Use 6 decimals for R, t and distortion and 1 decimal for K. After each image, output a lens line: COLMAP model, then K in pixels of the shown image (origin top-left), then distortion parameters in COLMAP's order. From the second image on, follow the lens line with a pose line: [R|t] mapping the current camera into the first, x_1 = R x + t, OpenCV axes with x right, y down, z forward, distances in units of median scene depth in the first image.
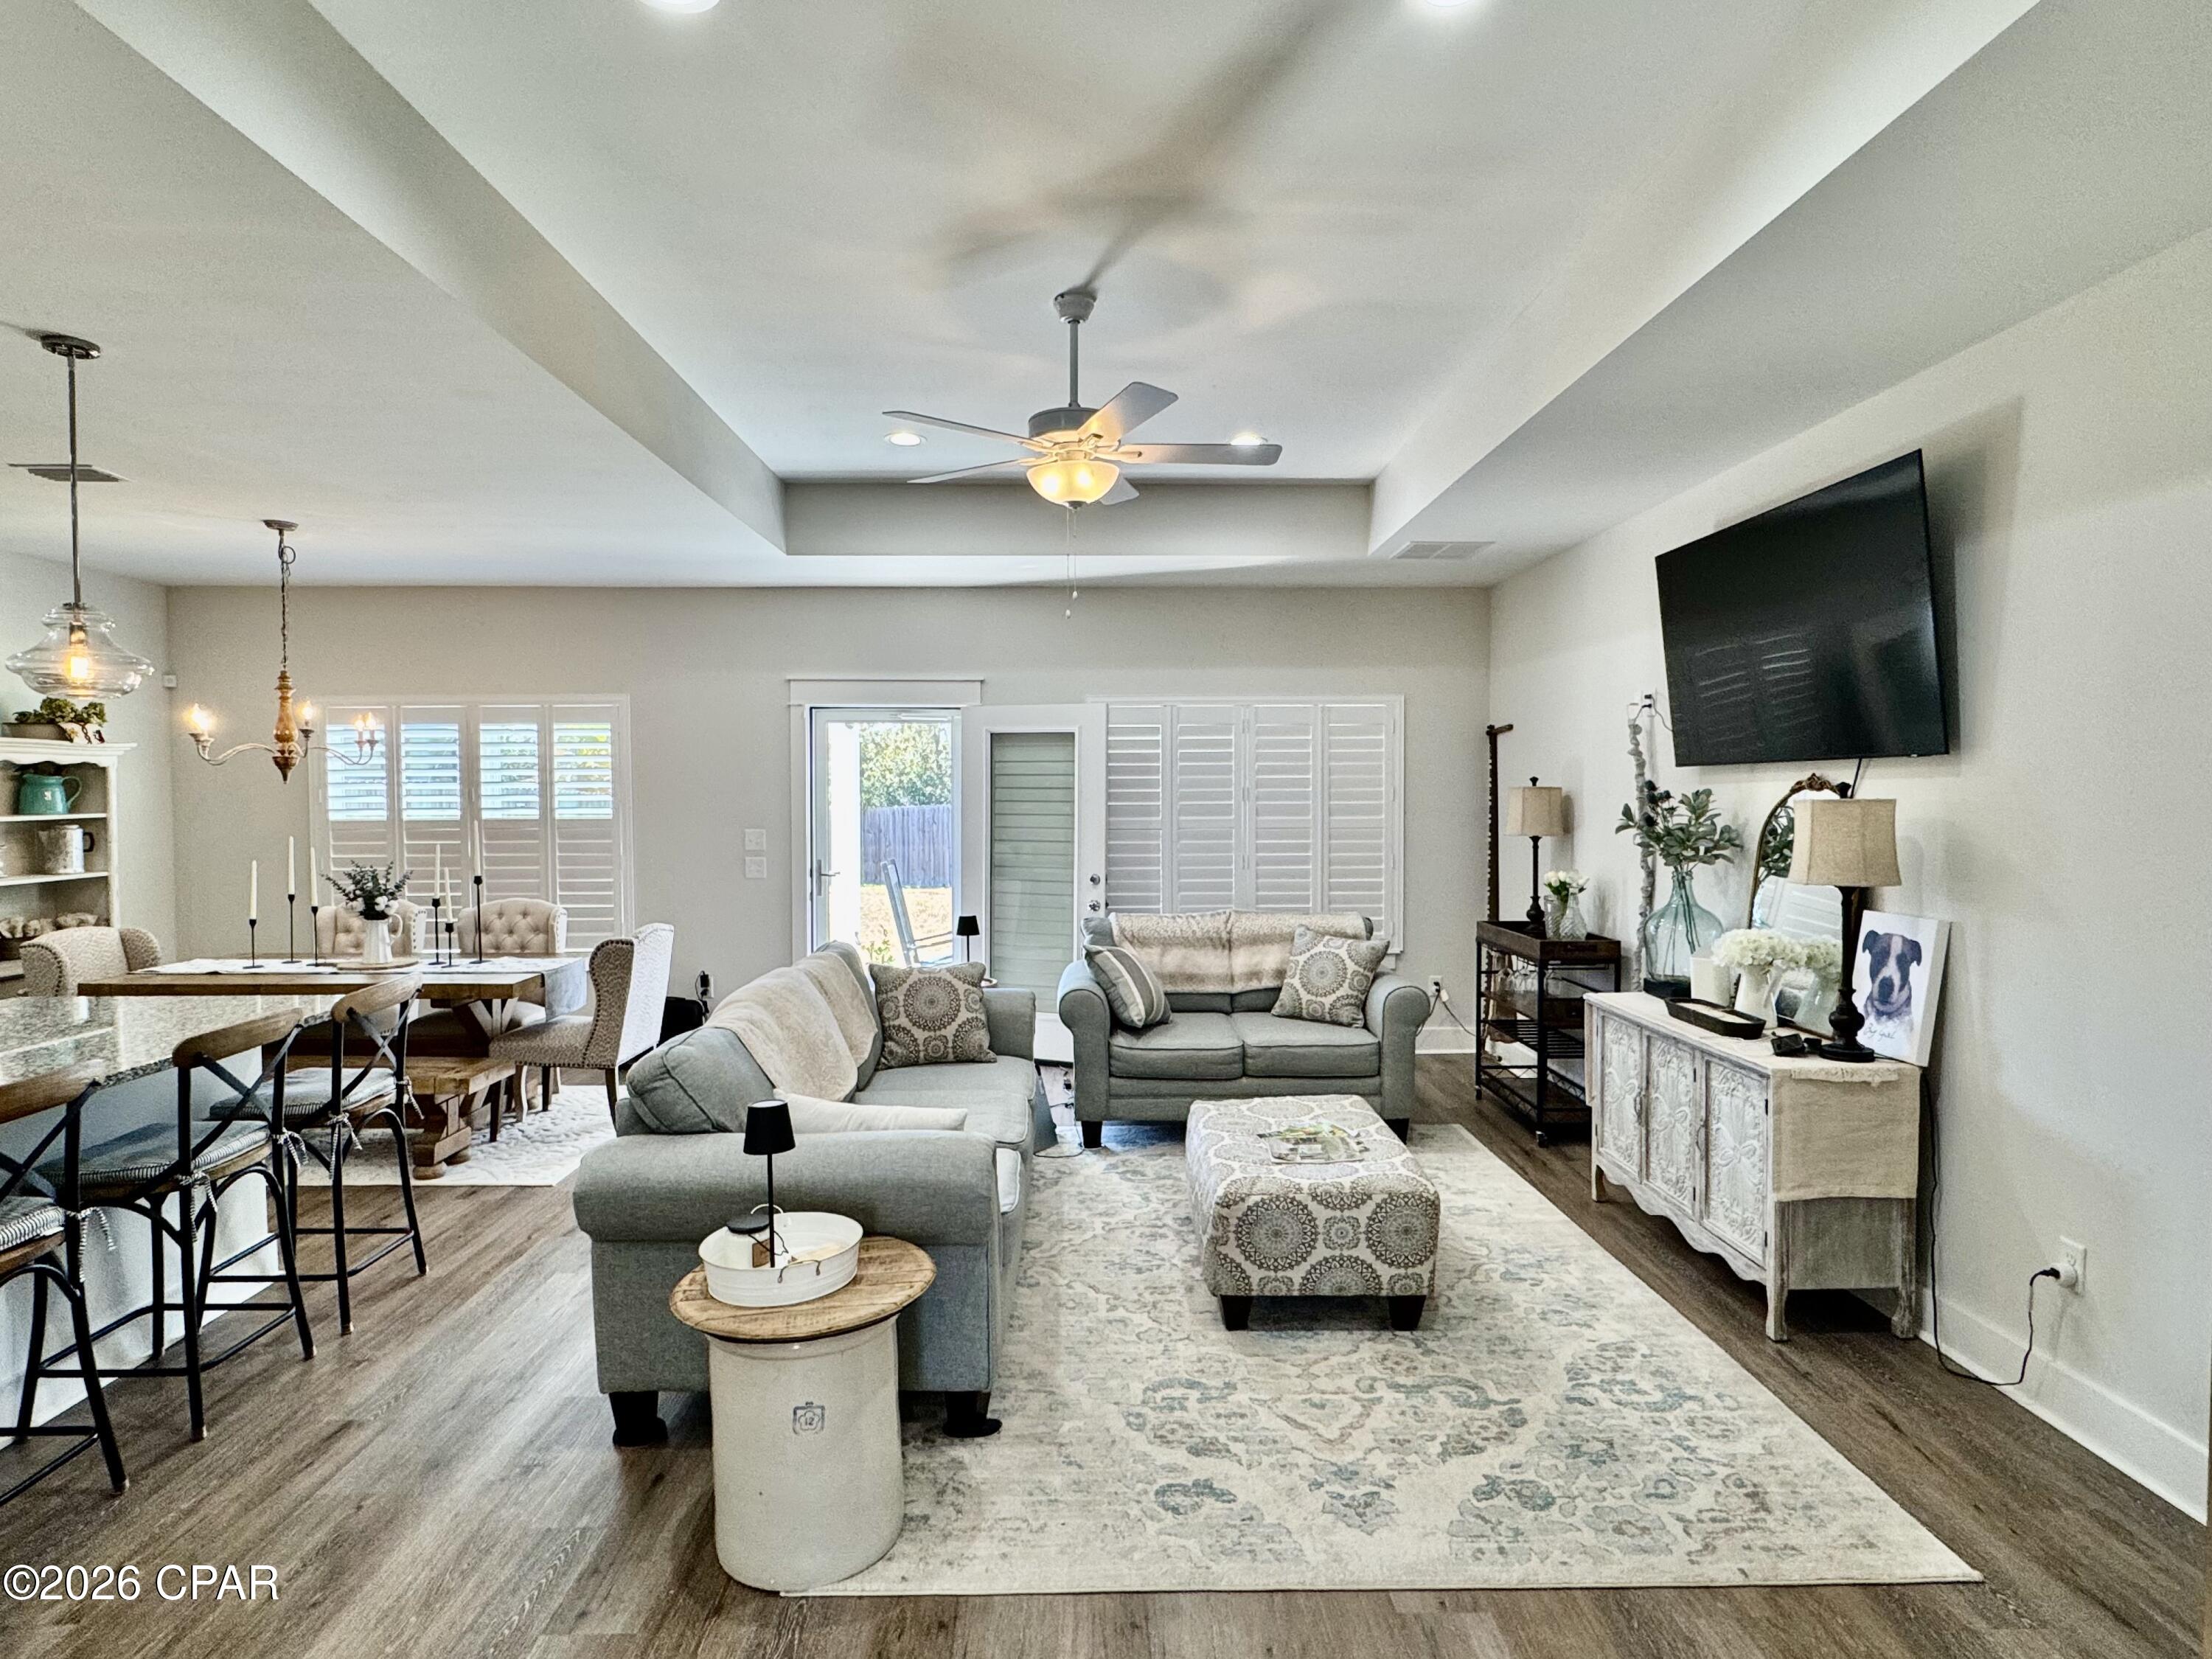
lens RADIAL K [[1195.8, 0, 1098.7], [0, 1195.8, 833.4], [0, 0, 1]] dist [-0.003160, 0.001599]
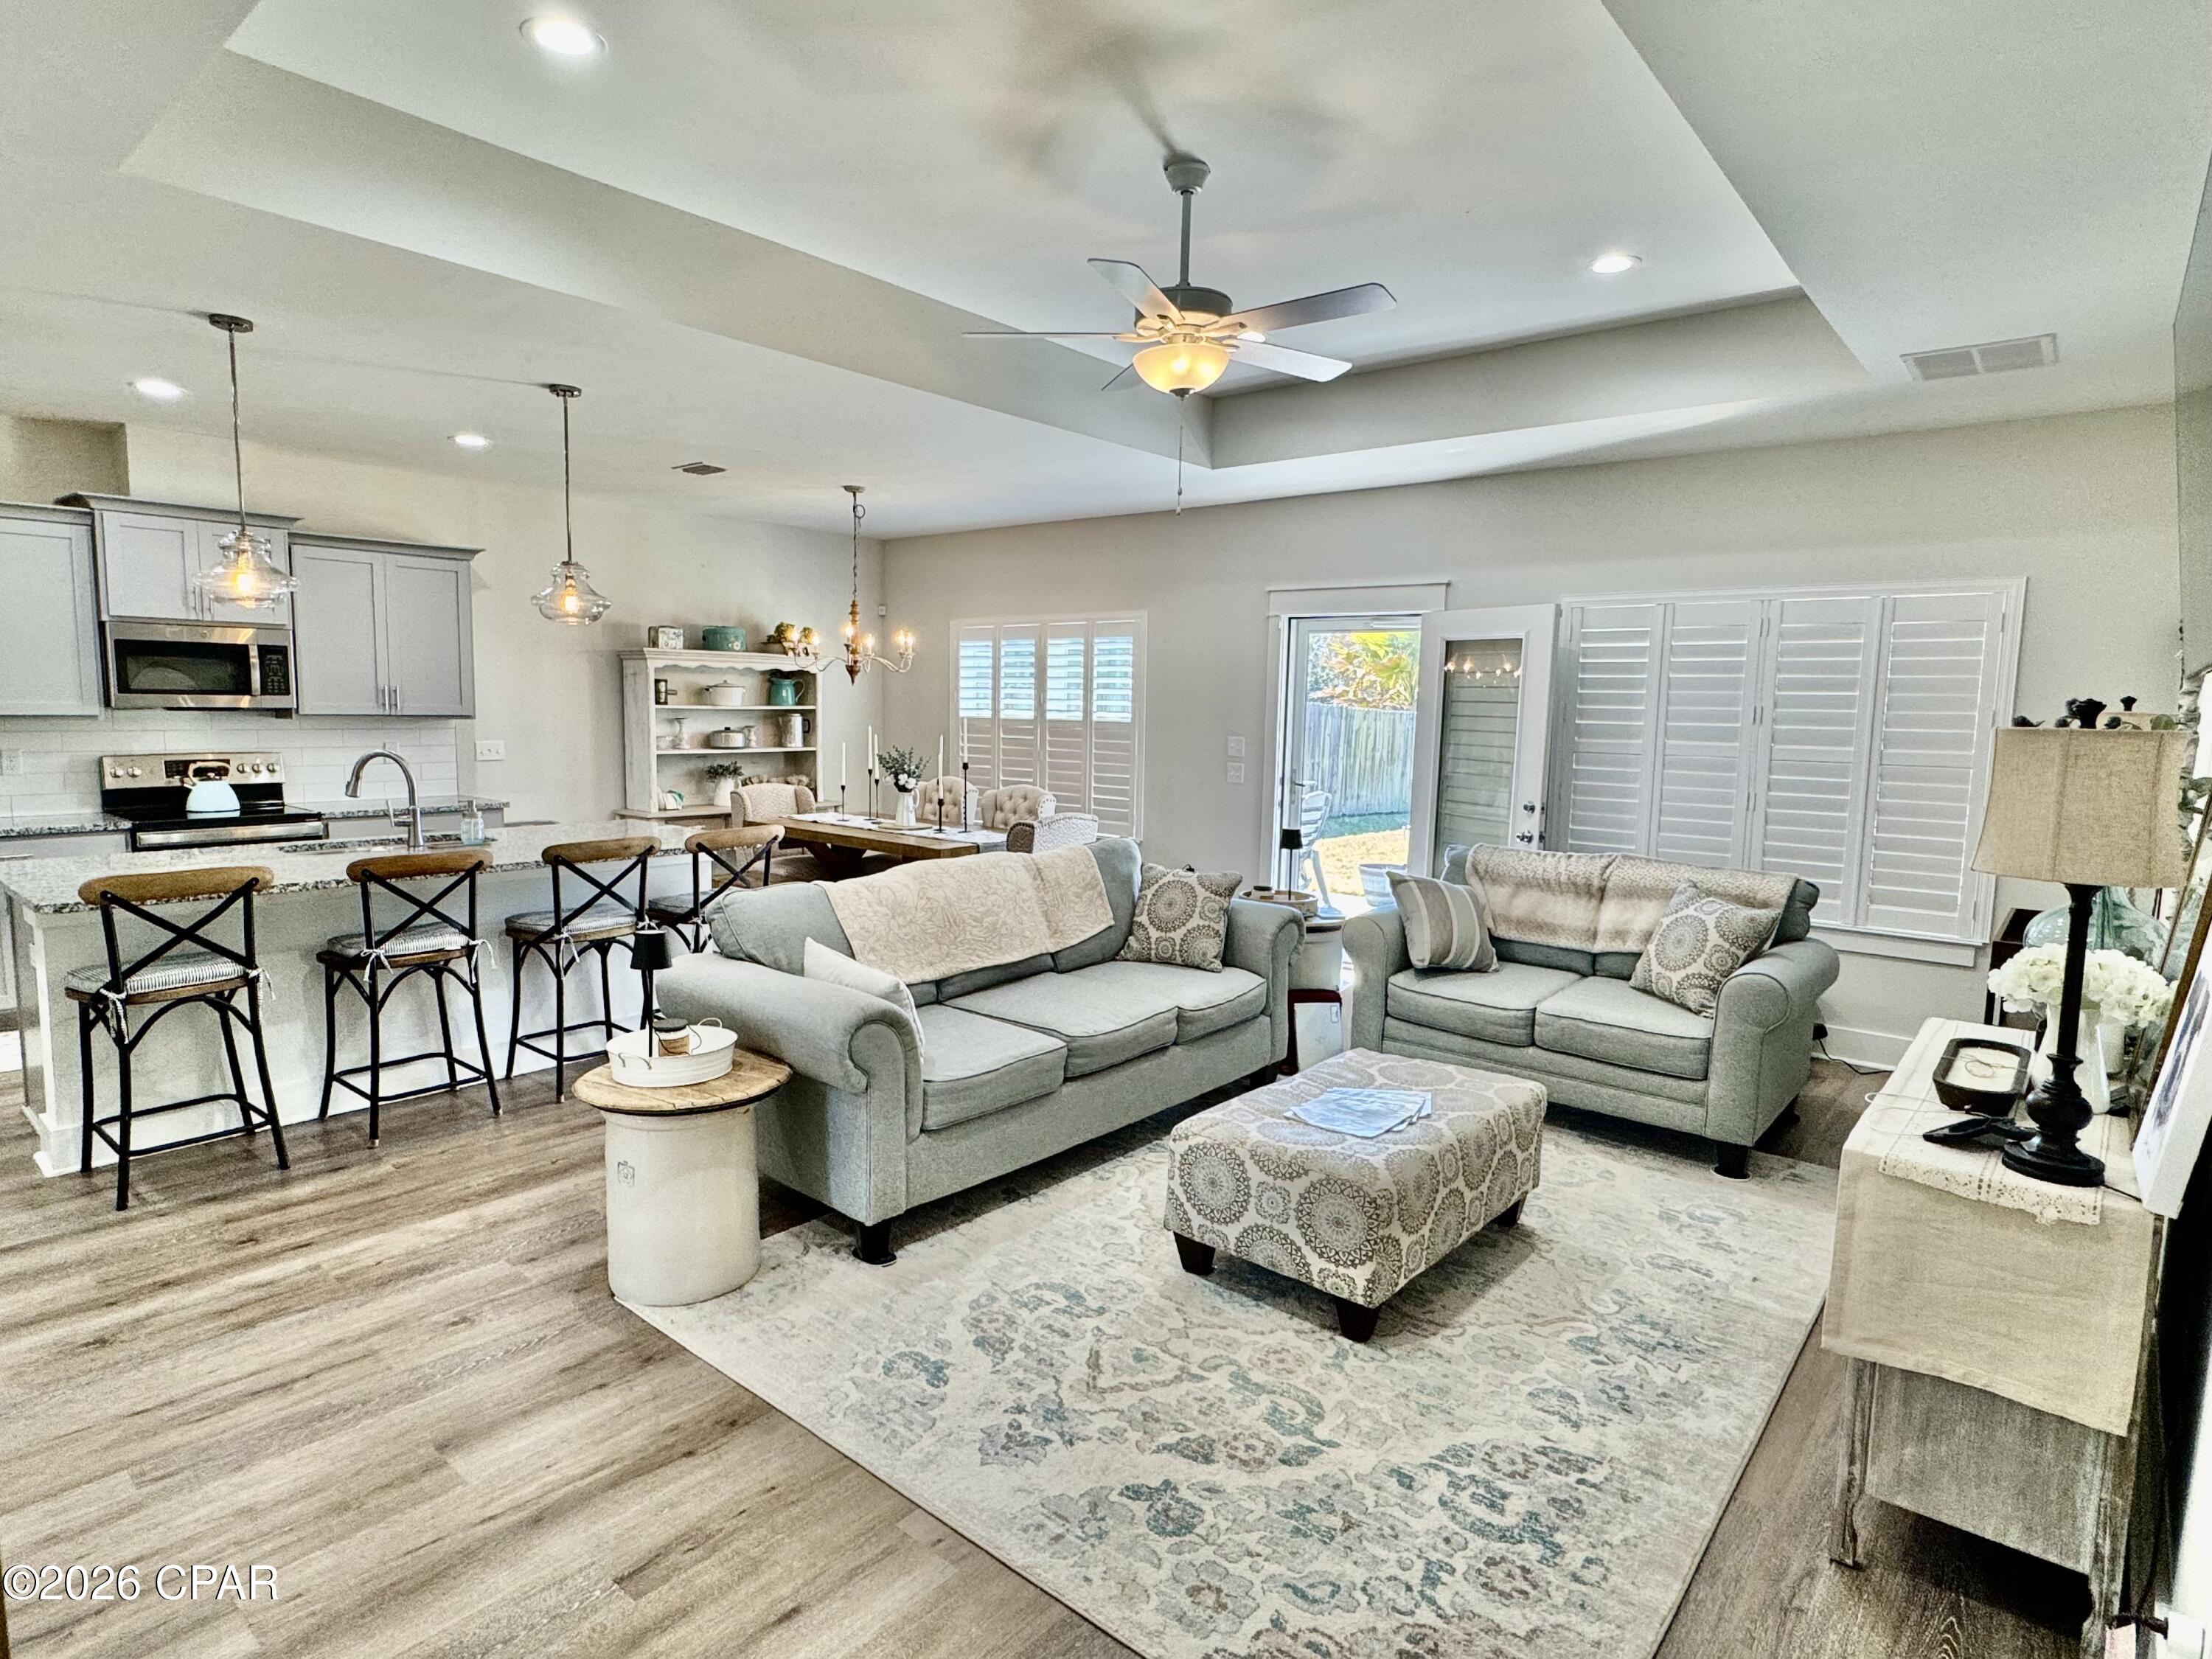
lens RADIAL K [[1195.8, 0, 1098.7], [0, 1195.8, 833.4], [0, 0, 1]] dist [-0.003160, 0.001599]
pose [[0.753481, 0.090813, -0.651168, 0.415619], [-0.045944, 0.995266, 0.085639, -0.003961], [0.655863, -0.034610, 0.754086, 0.165117]]
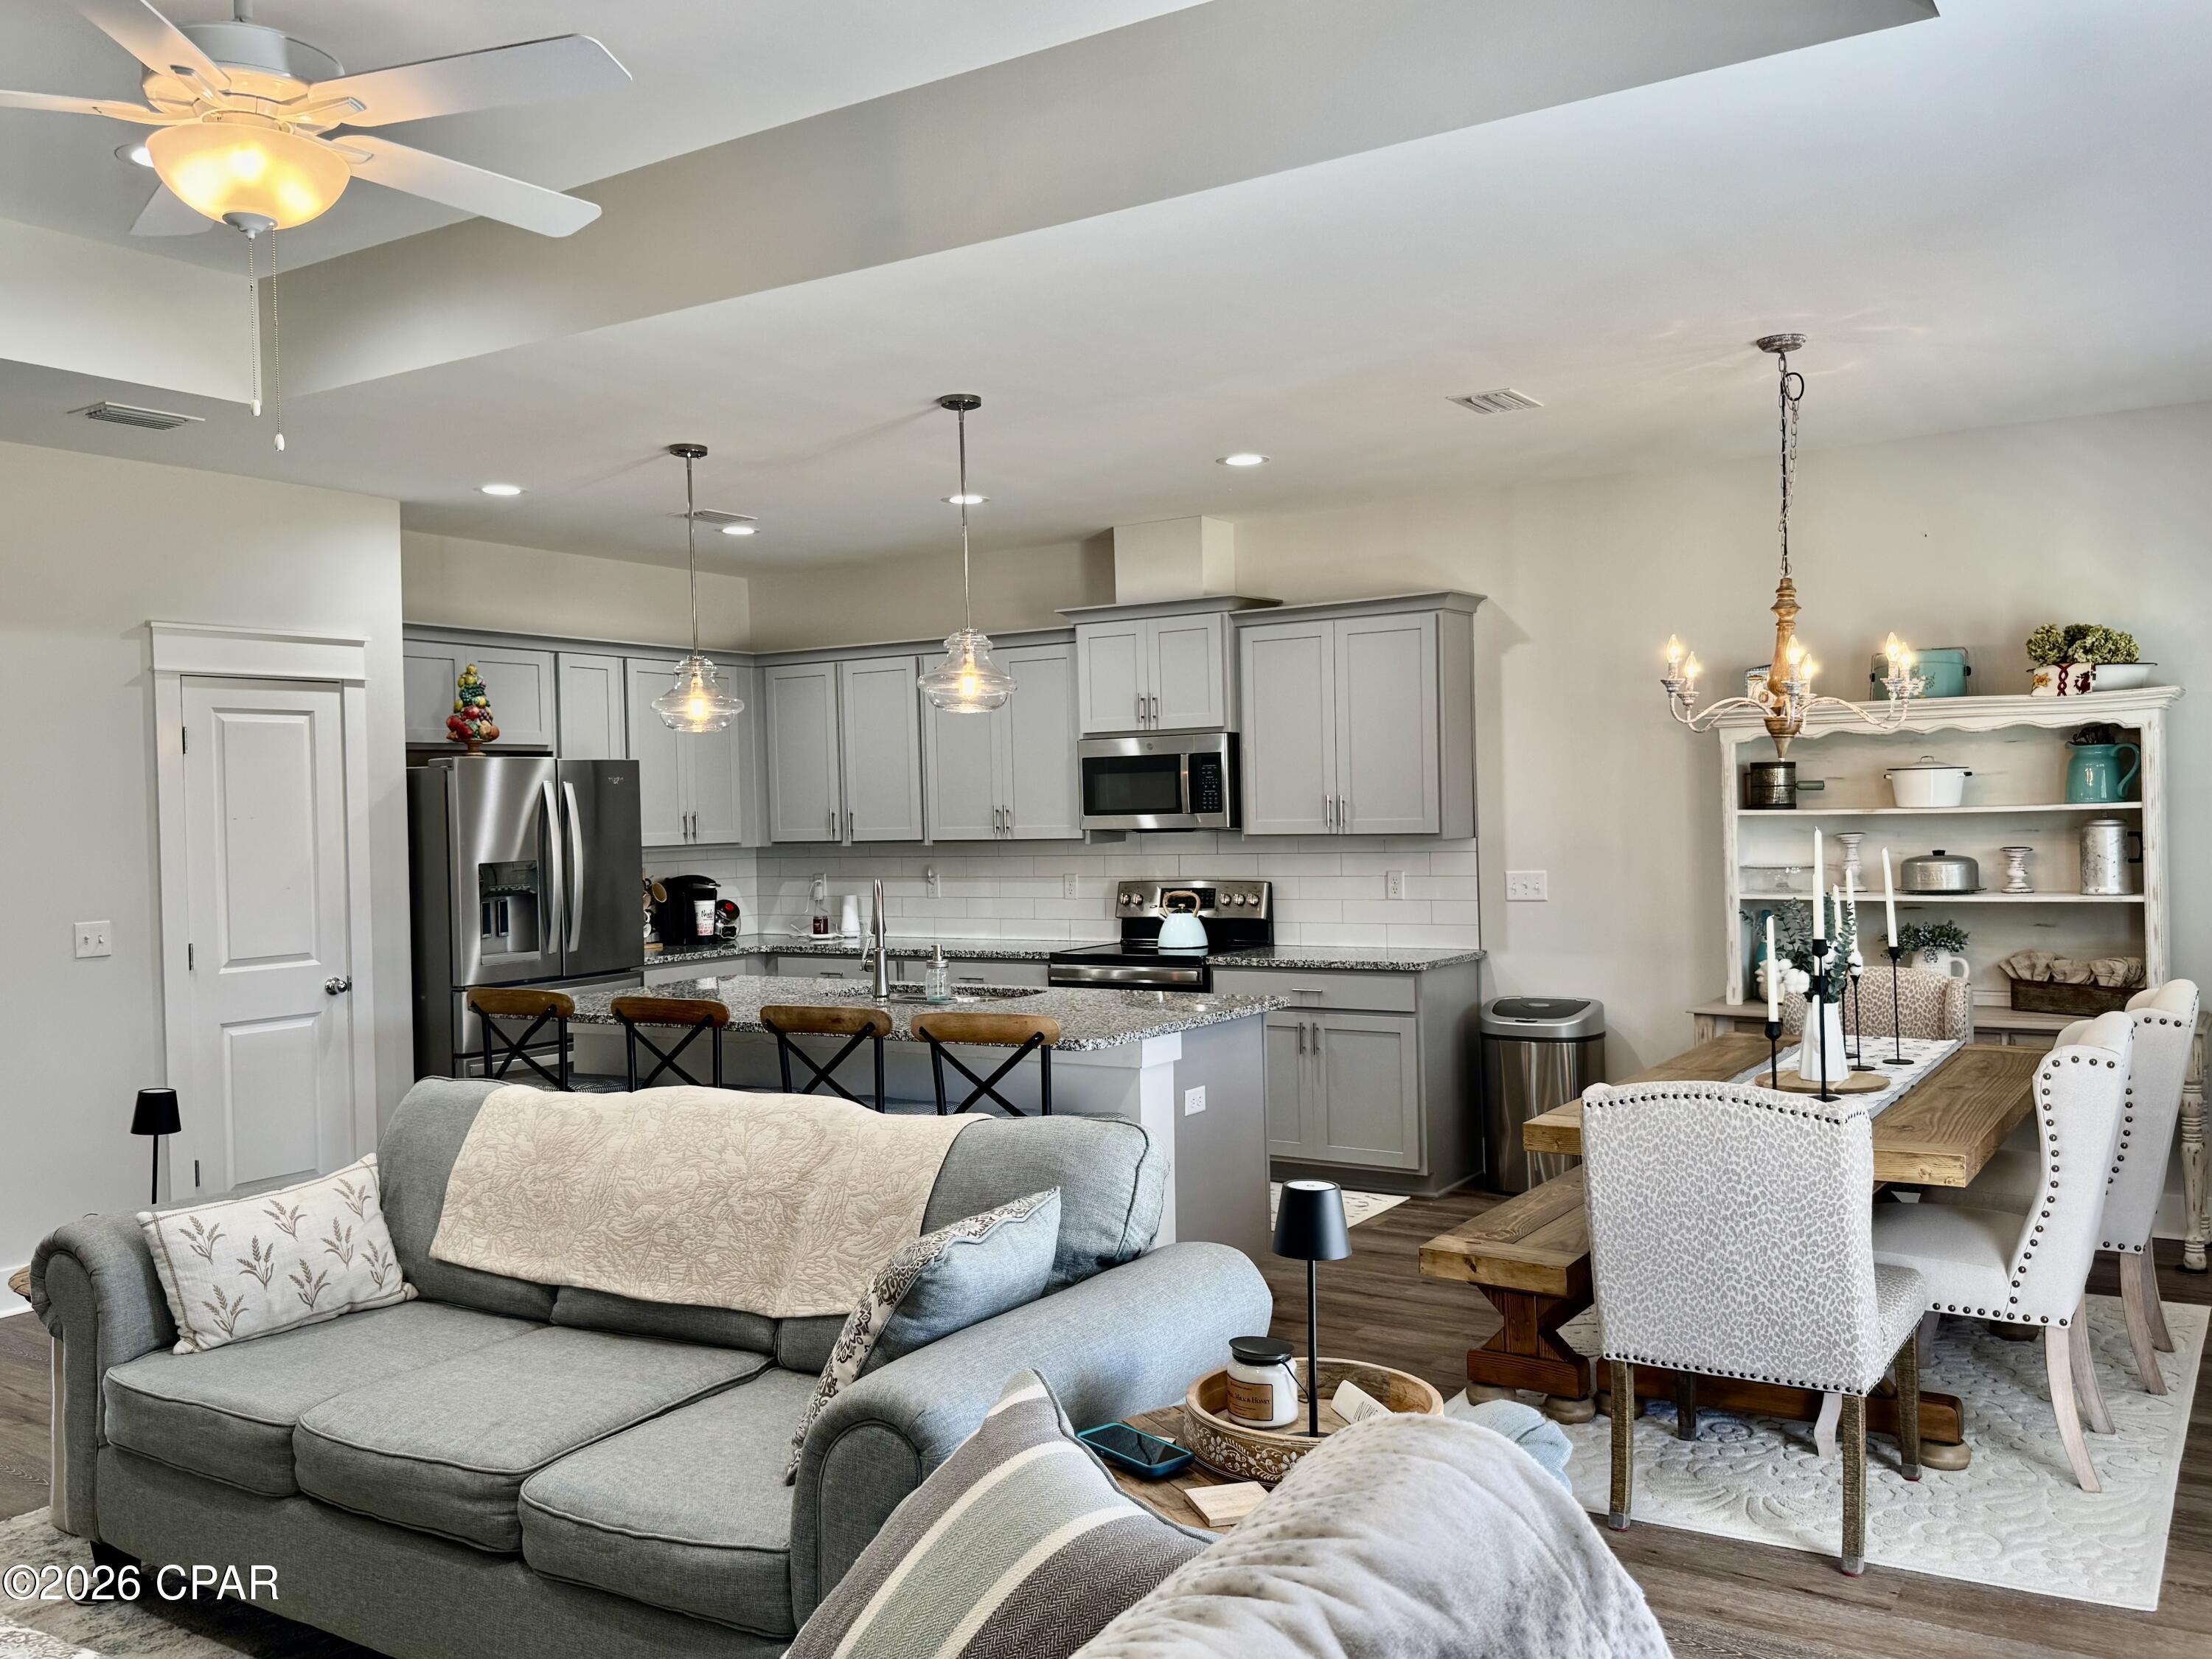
lens RADIAL K [[1815.4, 0, 1096.1], [0, 1815.4, 826.6], [0, 0, 1]] dist [0.134269, -0.260858]
pose [[-0.552121, 0.025371, -0.833378, 0.311486], [-0.005265, 0.999411, 0.033914, -0.038638], [0.833747, 0.023112, -0.551662, 1.235133]]
